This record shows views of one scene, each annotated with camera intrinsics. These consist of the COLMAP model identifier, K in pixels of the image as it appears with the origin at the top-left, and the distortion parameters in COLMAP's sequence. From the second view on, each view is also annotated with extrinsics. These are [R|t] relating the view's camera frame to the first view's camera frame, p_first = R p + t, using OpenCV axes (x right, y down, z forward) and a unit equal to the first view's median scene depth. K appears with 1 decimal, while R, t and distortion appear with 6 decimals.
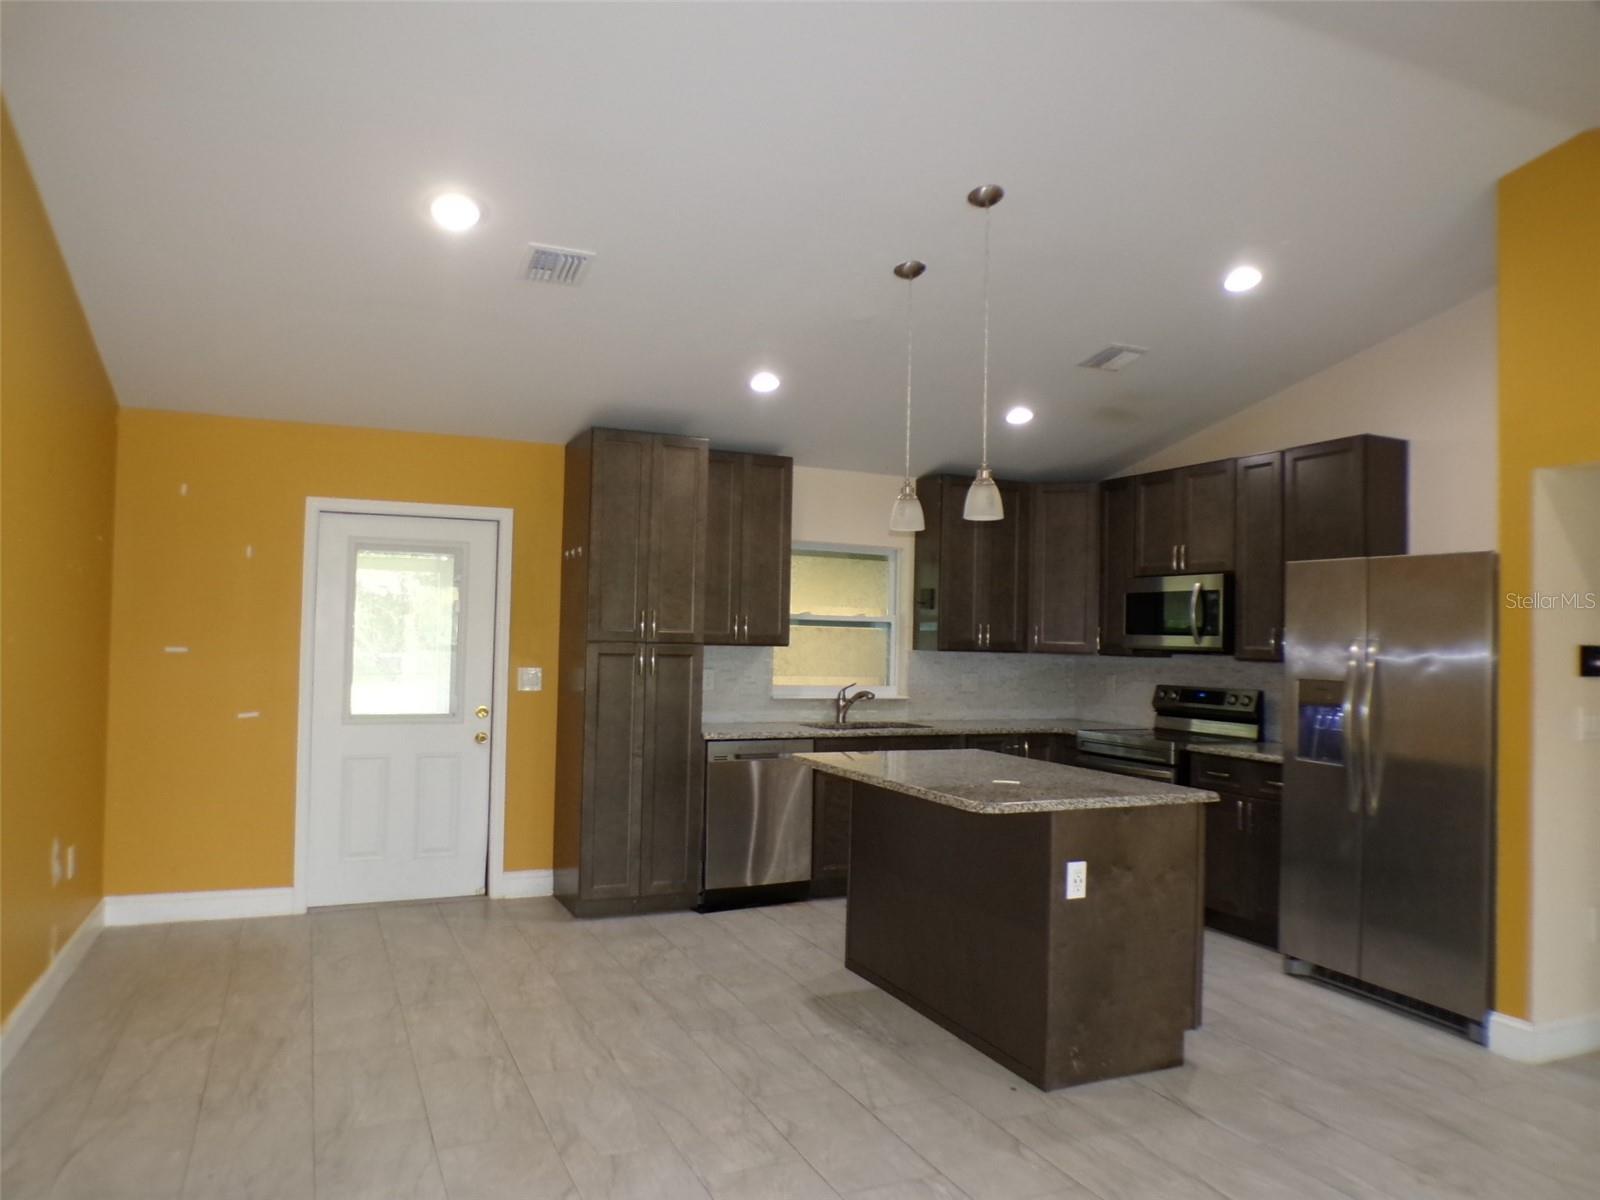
lens RADIAL K [[1083.9, 0, 800.0], [0, 1083.9, 600.0], [0, 0, 1]] dist [-0.039463, 0.006241]
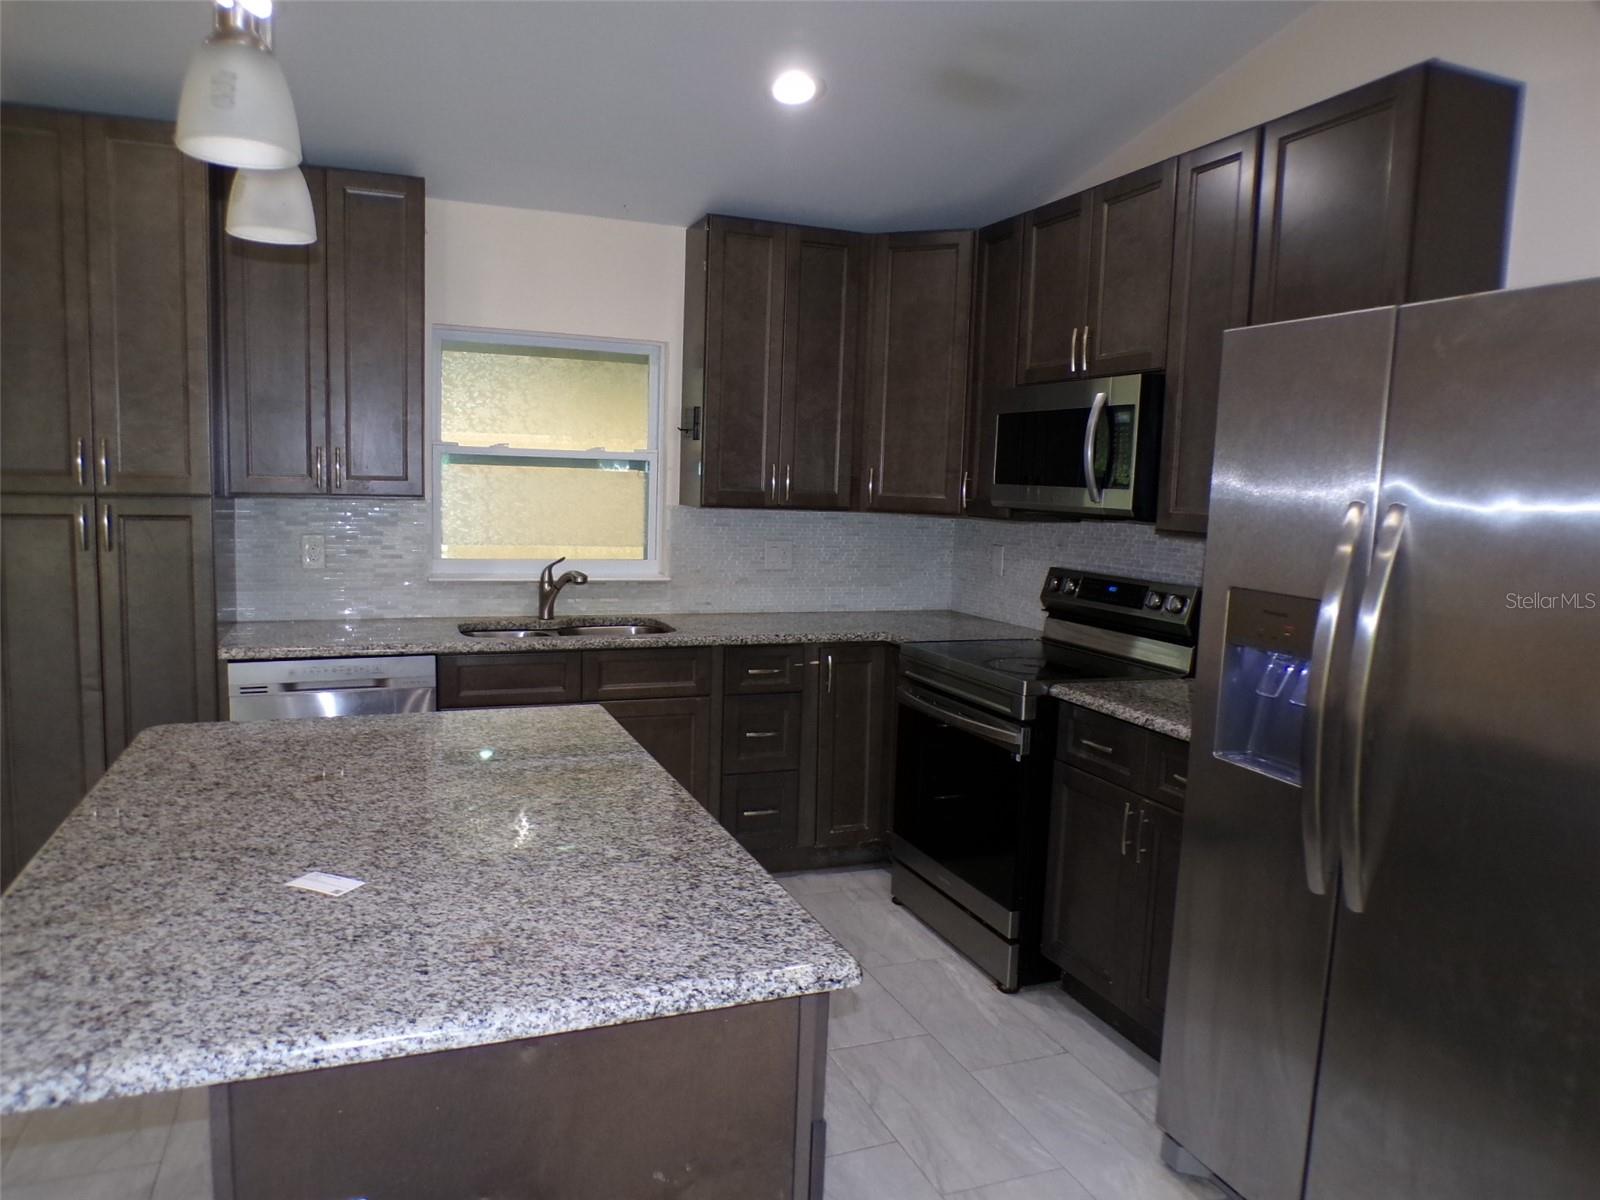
lens RADIAL K [[1083.9, 0, 800.0], [0, 1083.9, 600.0], [0, 0, 1]] dist [-0.039463, 0.006241]
pose [[0.998473, 0.013641, -0.053539, 0.225726], [-0.005649, 0.989168, 0.146680, 0.008539], [0.054960, -0.146154, 0.987734, 0.393010]]
